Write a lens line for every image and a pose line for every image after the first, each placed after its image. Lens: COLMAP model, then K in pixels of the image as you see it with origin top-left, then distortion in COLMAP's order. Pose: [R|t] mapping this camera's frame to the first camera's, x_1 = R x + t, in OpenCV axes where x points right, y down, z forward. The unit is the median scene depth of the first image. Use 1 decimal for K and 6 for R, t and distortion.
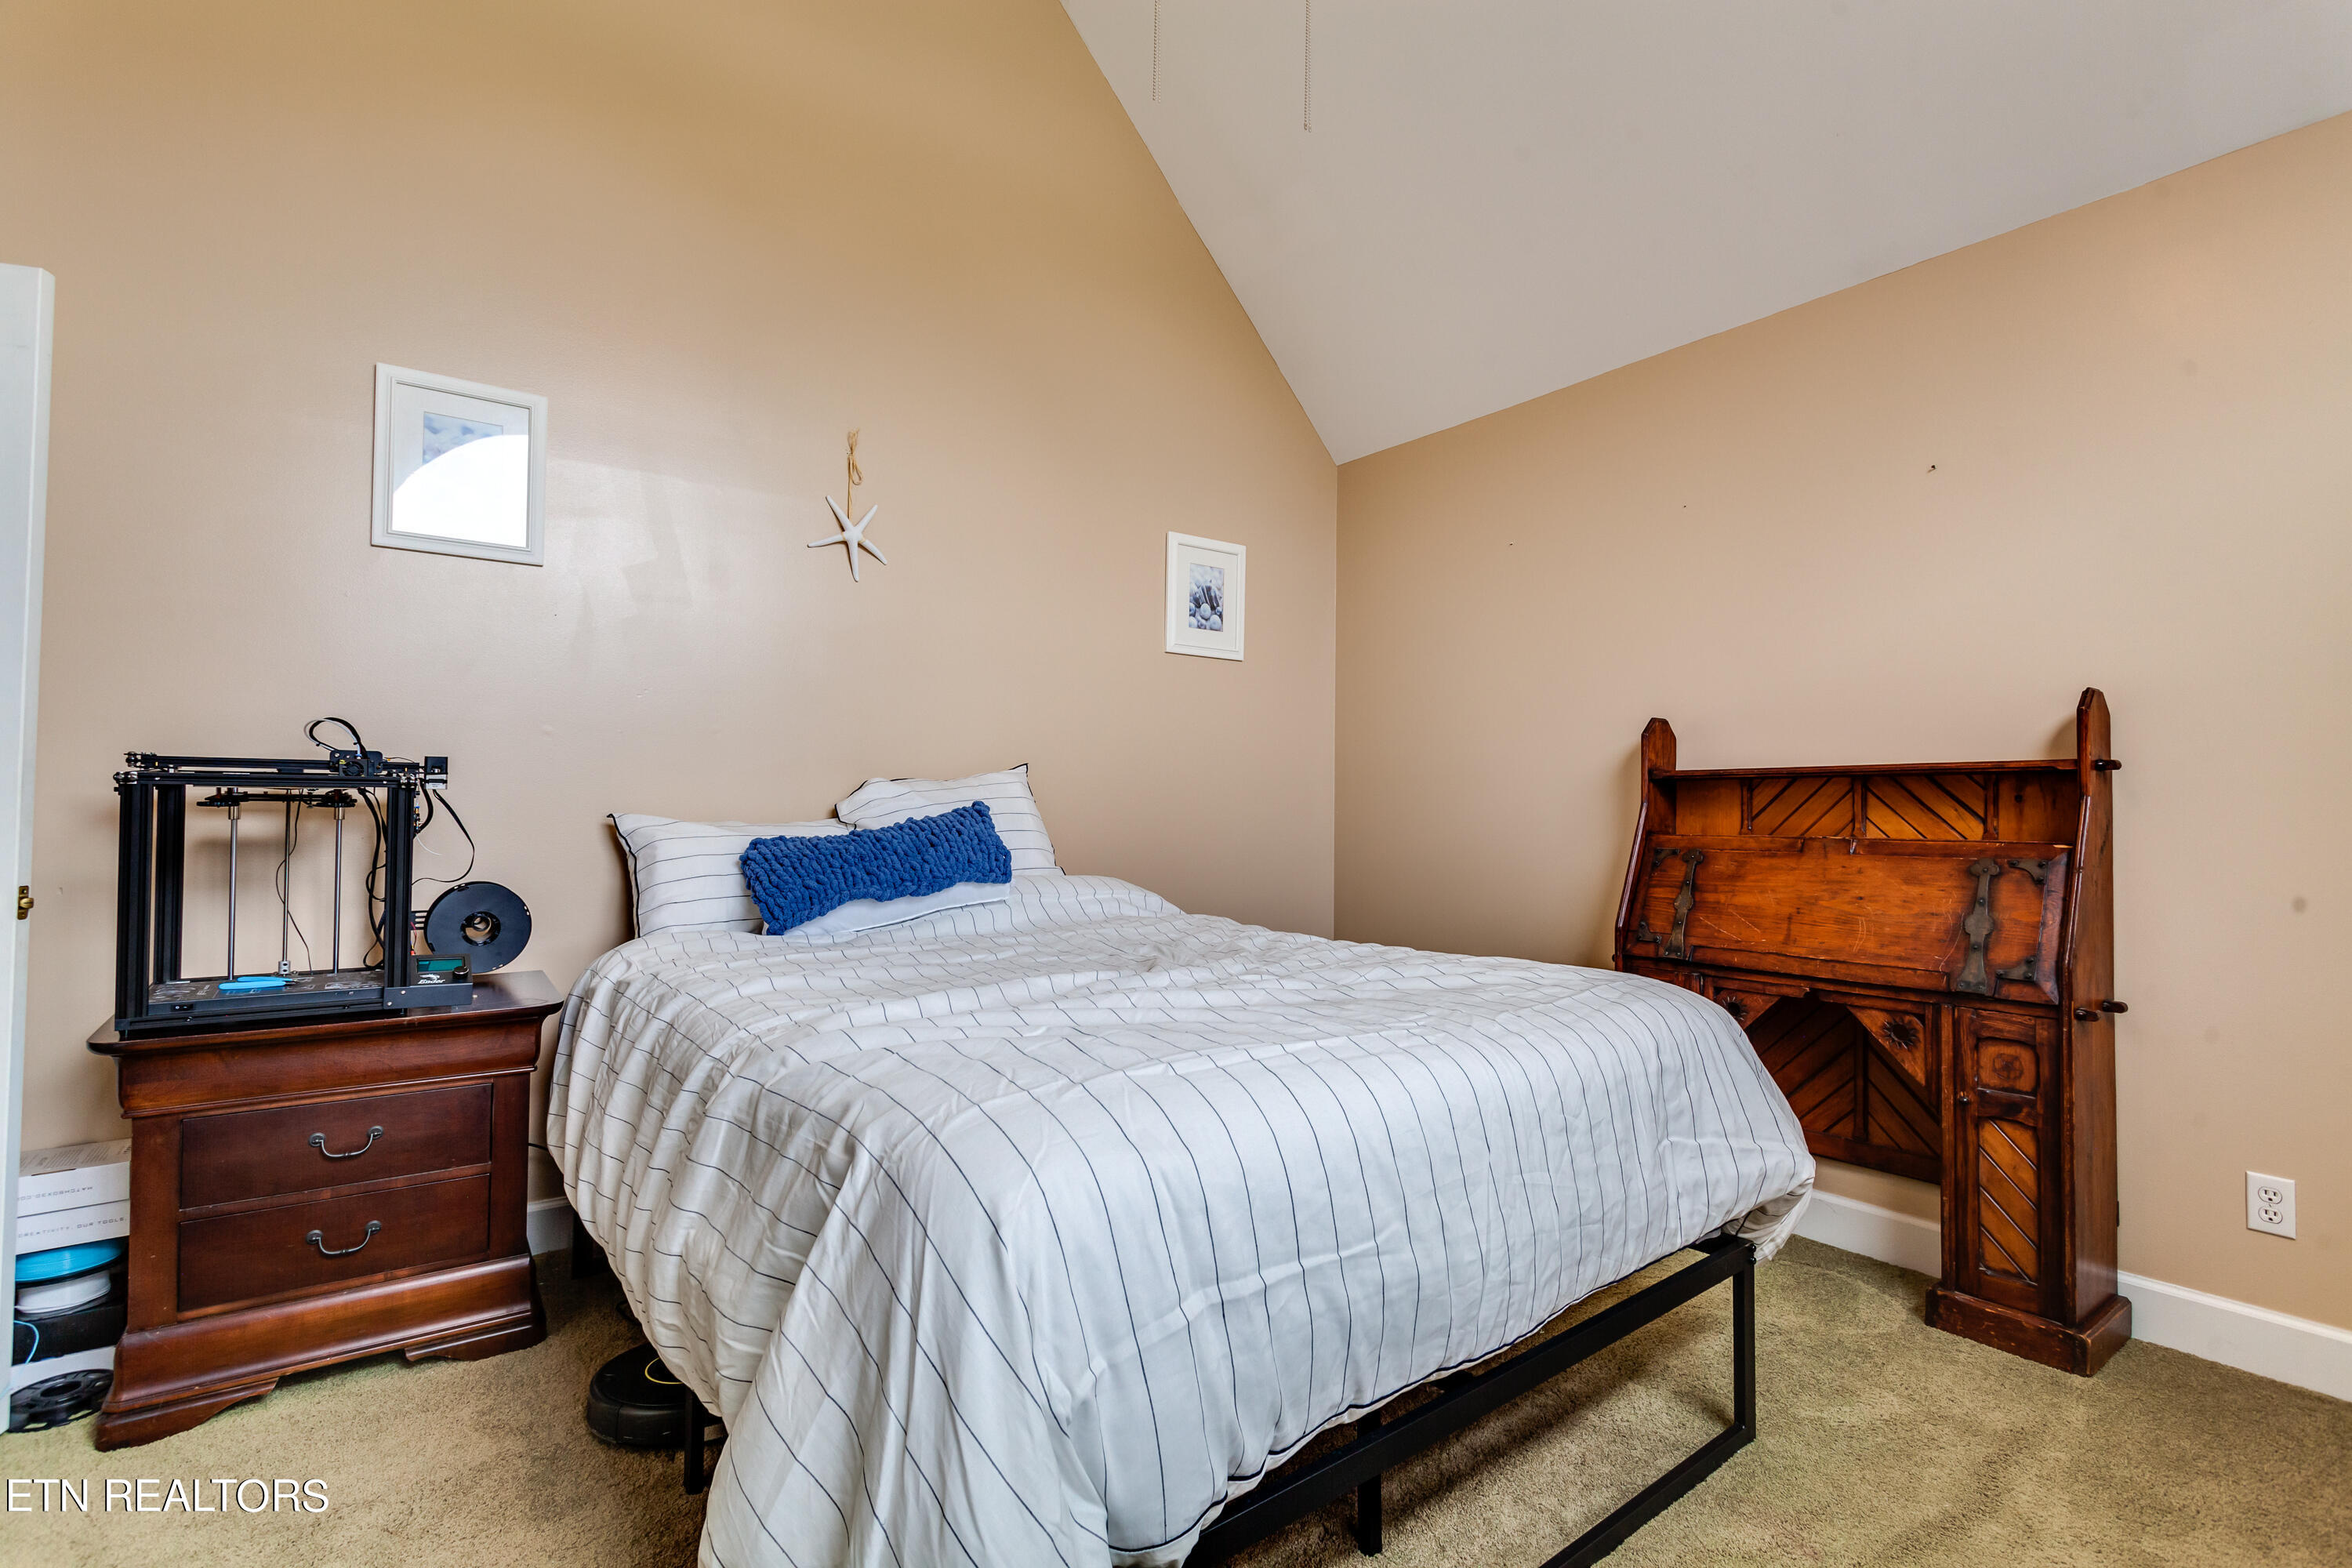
lens RADIAL K [[1108.5, 0, 1174.8], [0, 1108.5, 795.5], [0, 0, 1]] dist [-0.001357, -0.000215]
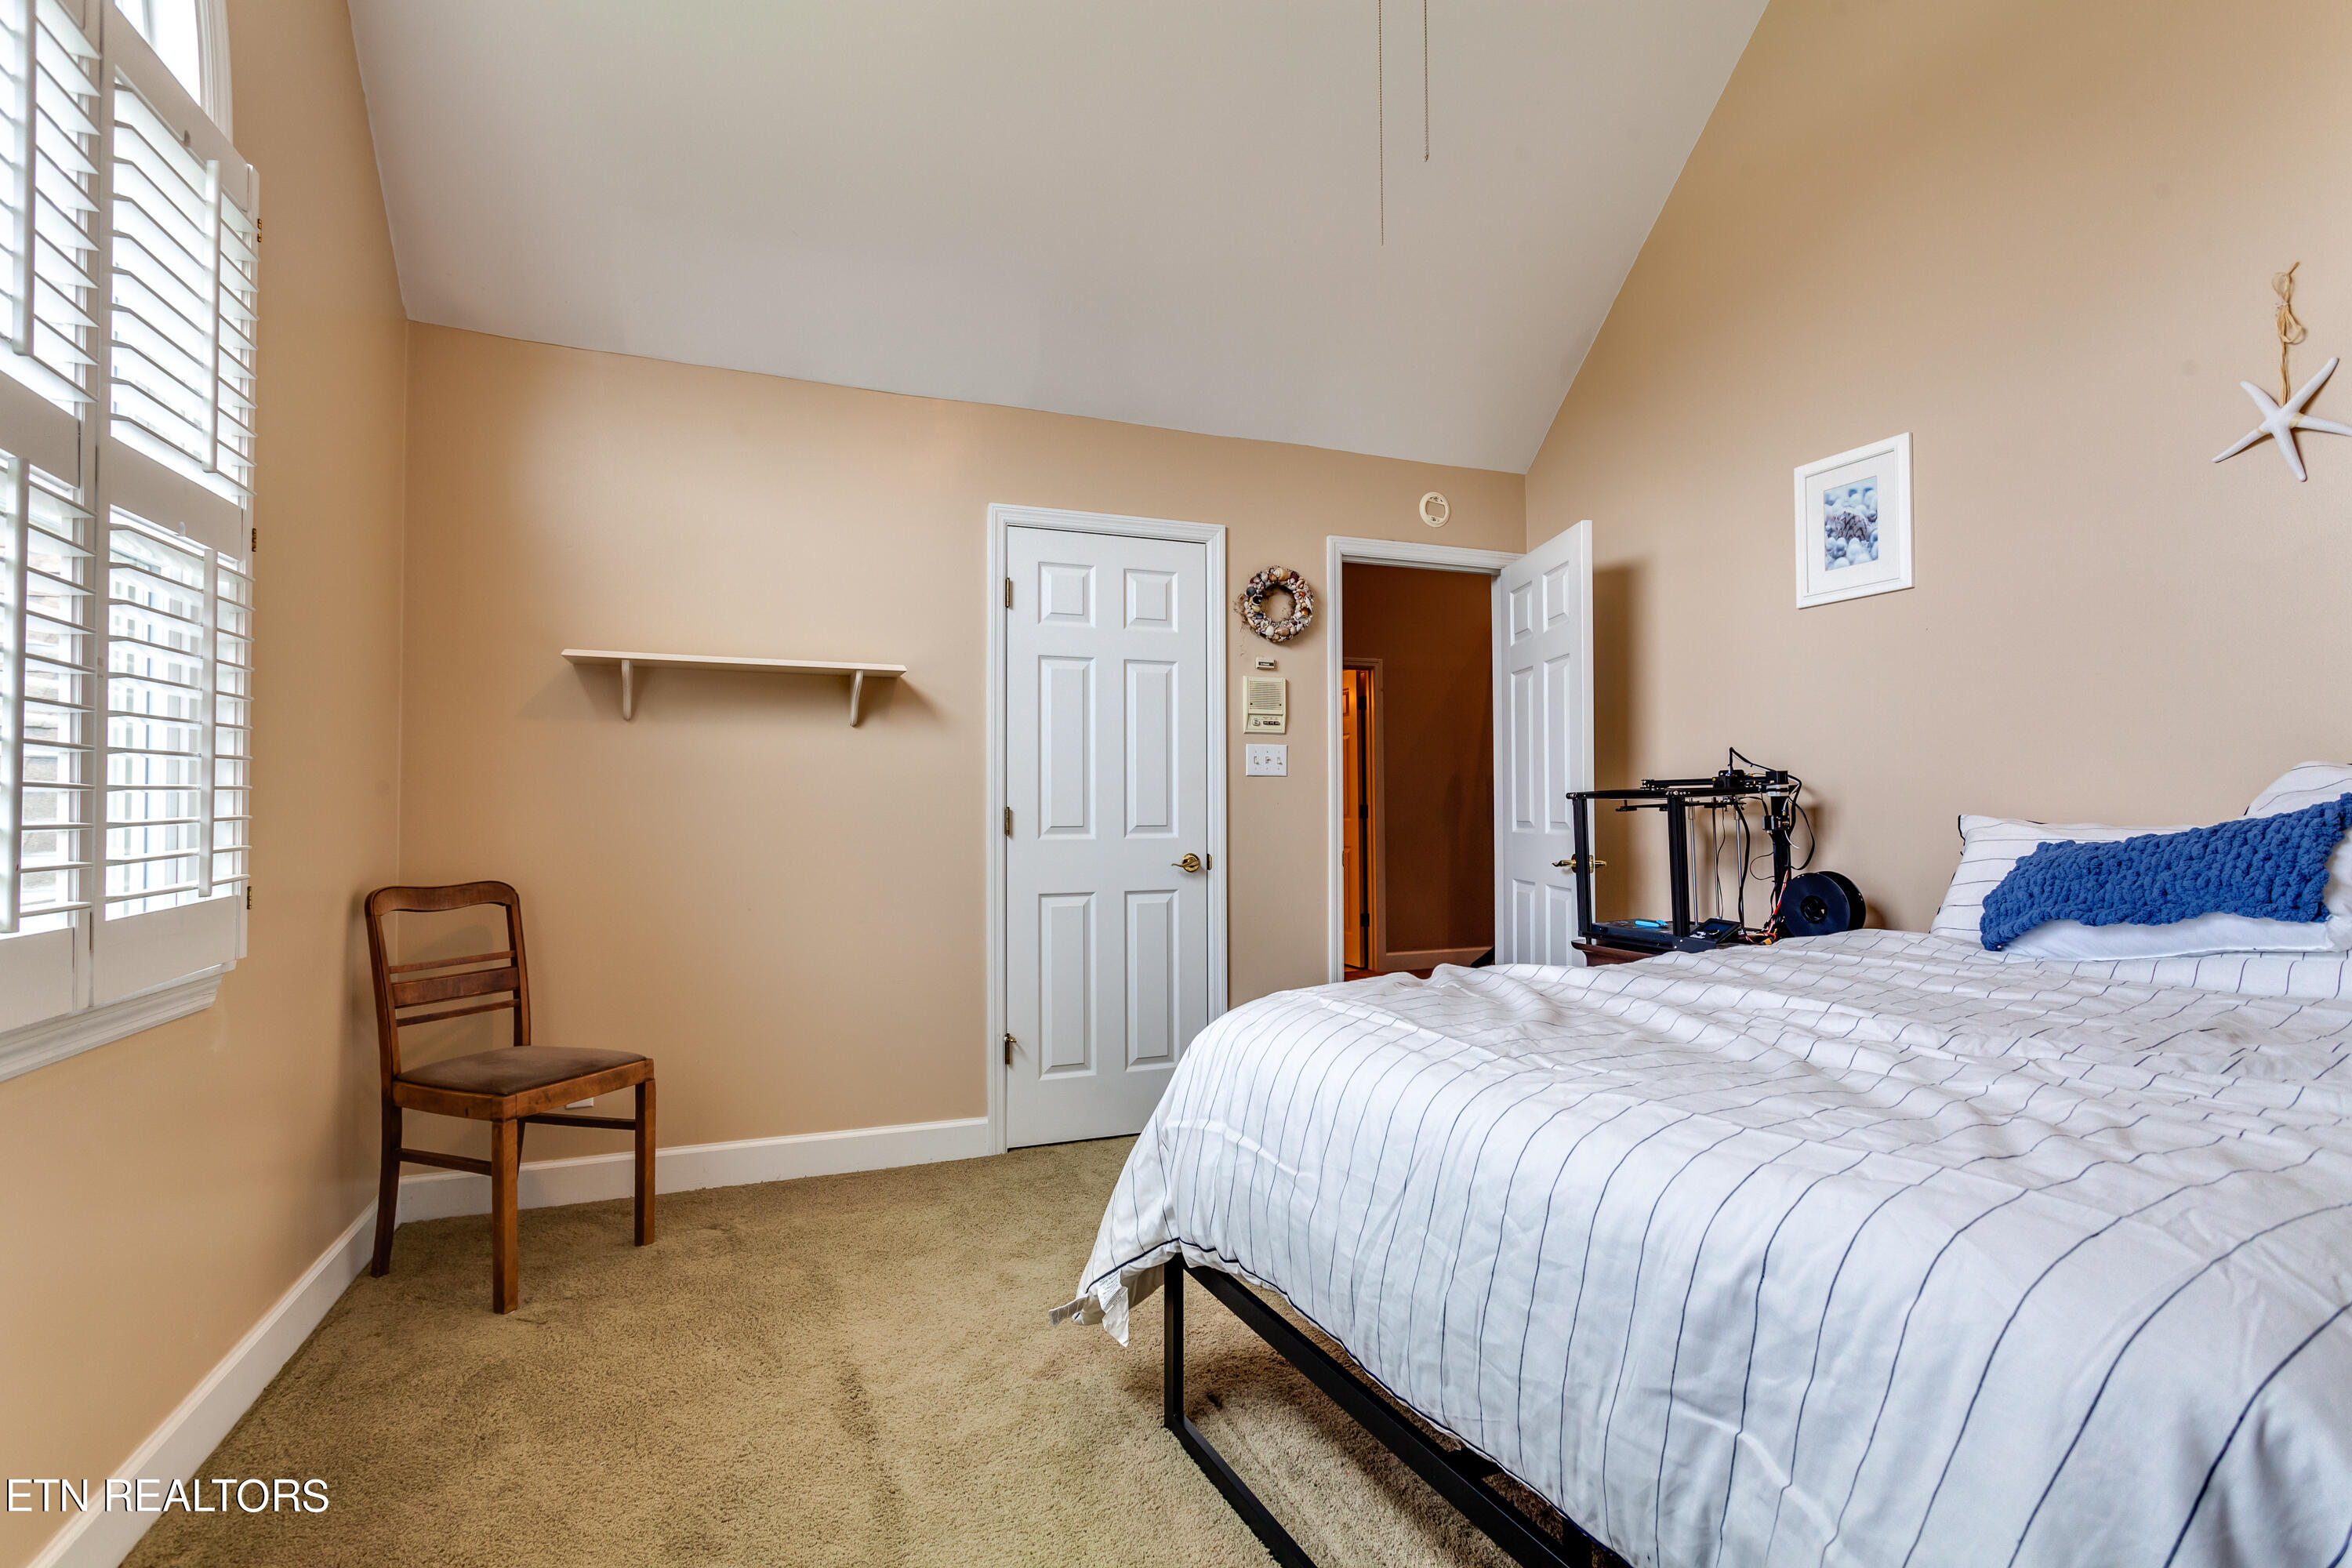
lens RADIAL K [[1108.5, 0, 1174.8], [0, 1108.5, 795.5], [0, 0, 1]] dist [-0.001357, -0.000215]
pose [[-0.235826, -0.018432, -0.971621, 0.666057], [0.014308, 0.999646, -0.022436, 0.011922], [0.971690, -0.019193, -0.235478, 0.565014]]
